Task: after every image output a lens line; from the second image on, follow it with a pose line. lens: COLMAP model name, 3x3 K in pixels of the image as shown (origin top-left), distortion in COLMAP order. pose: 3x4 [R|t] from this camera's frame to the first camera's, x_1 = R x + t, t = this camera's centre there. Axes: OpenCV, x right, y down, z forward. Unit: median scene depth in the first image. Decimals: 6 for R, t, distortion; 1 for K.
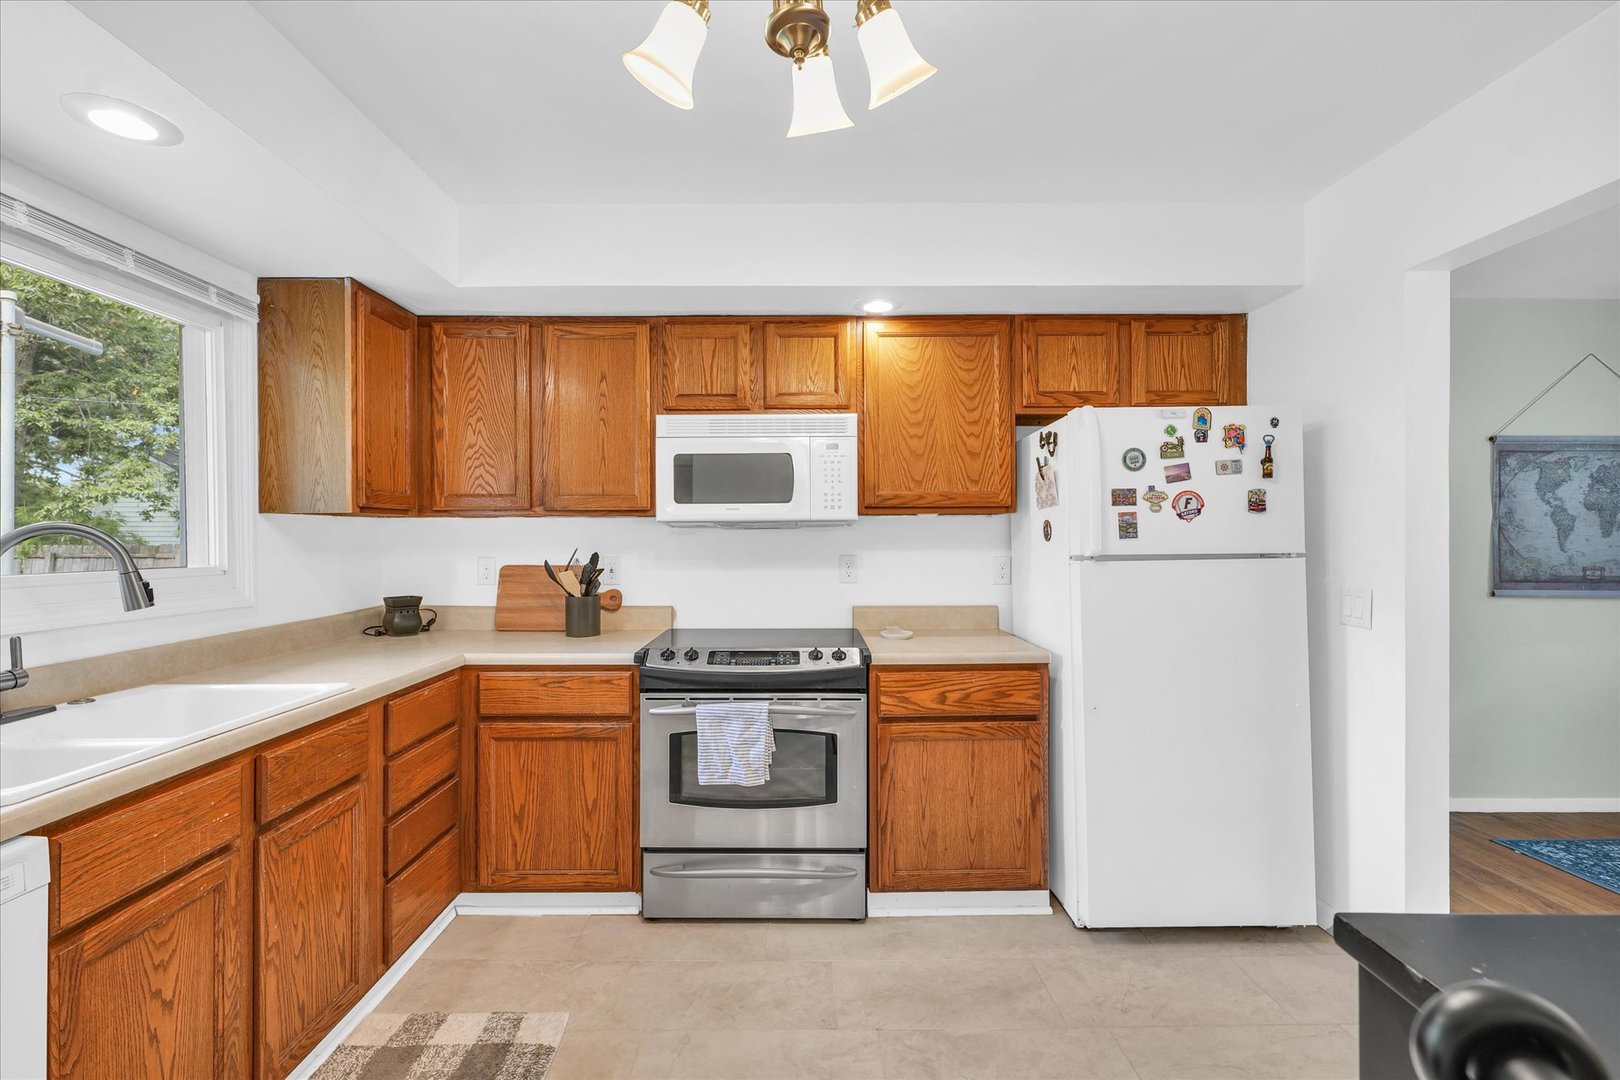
lens RADIAL K [[707.3, 0, 810.0], [0, 707.3, 540.0], [0, 0, 1]] dist [0.000315, 0.000171]
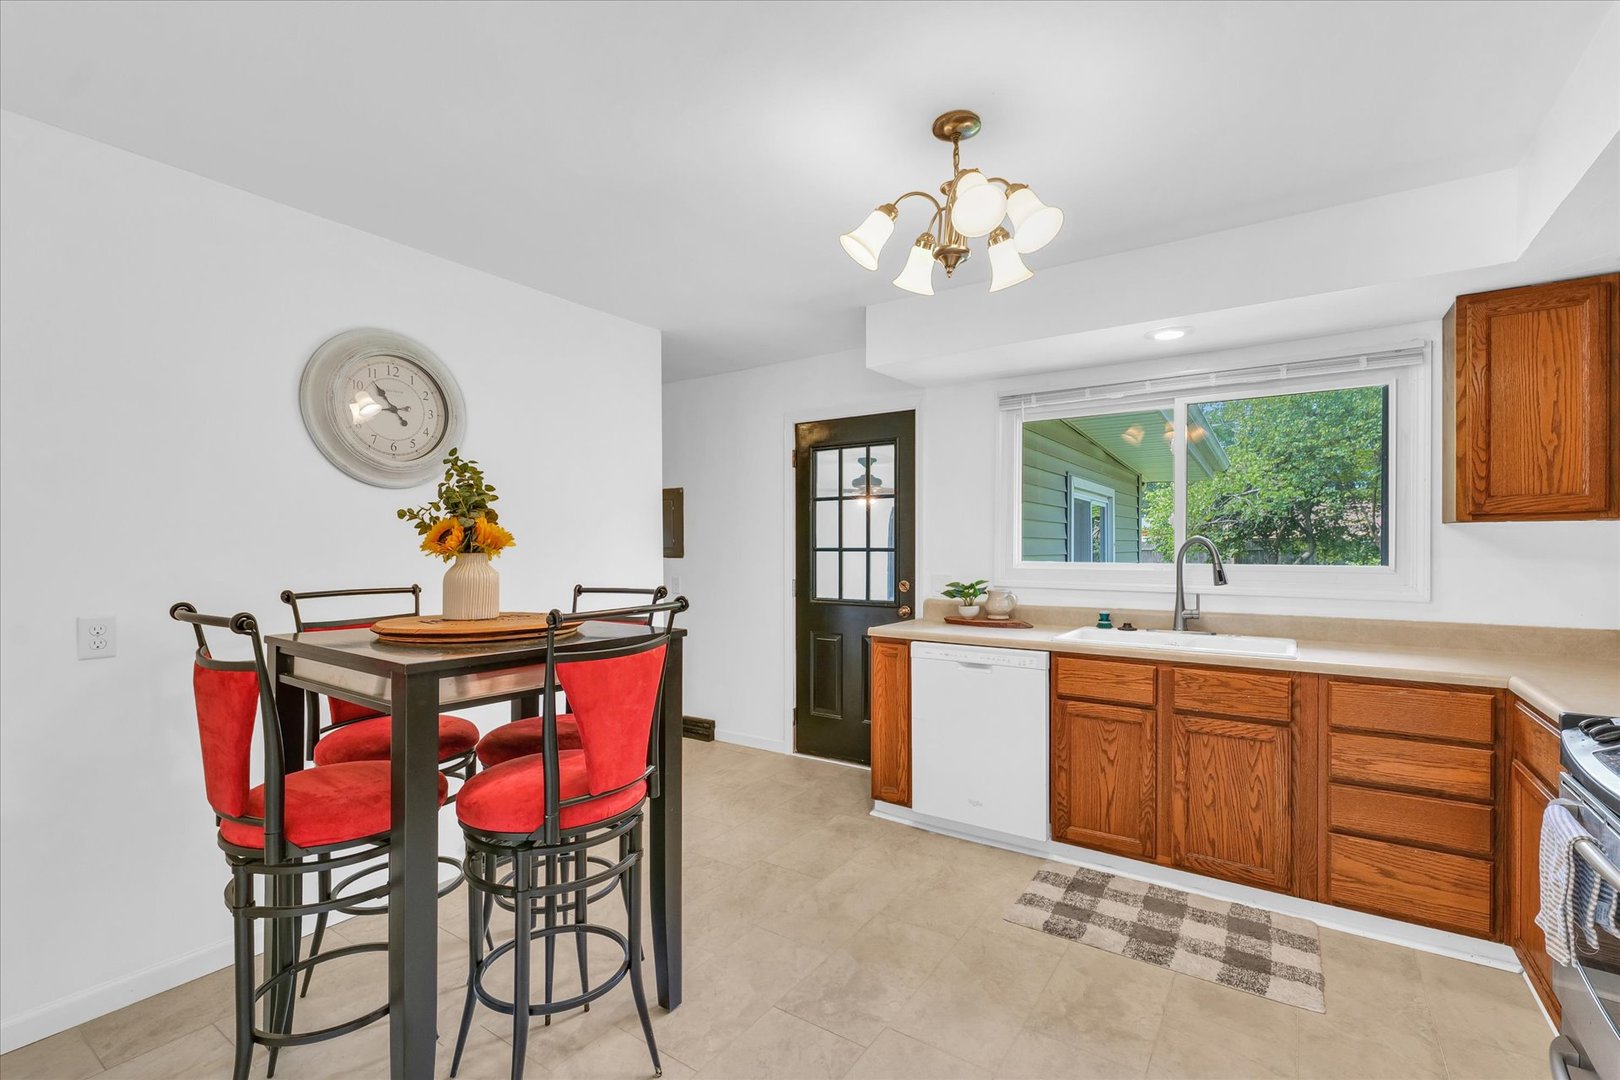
lens RADIAL K [[707.3, 0, 810.0], [0, 707.3, 540.0], [0, 0, 1]] dist [0.000315, 0.000171]
pose [[-0.566874, -0.008947, -0.823756, 0.955933], [-0.007503, 0.999956, -0.005697, 0.004470], [0.823771, 0.002951, -0.566916, 1.014004]]
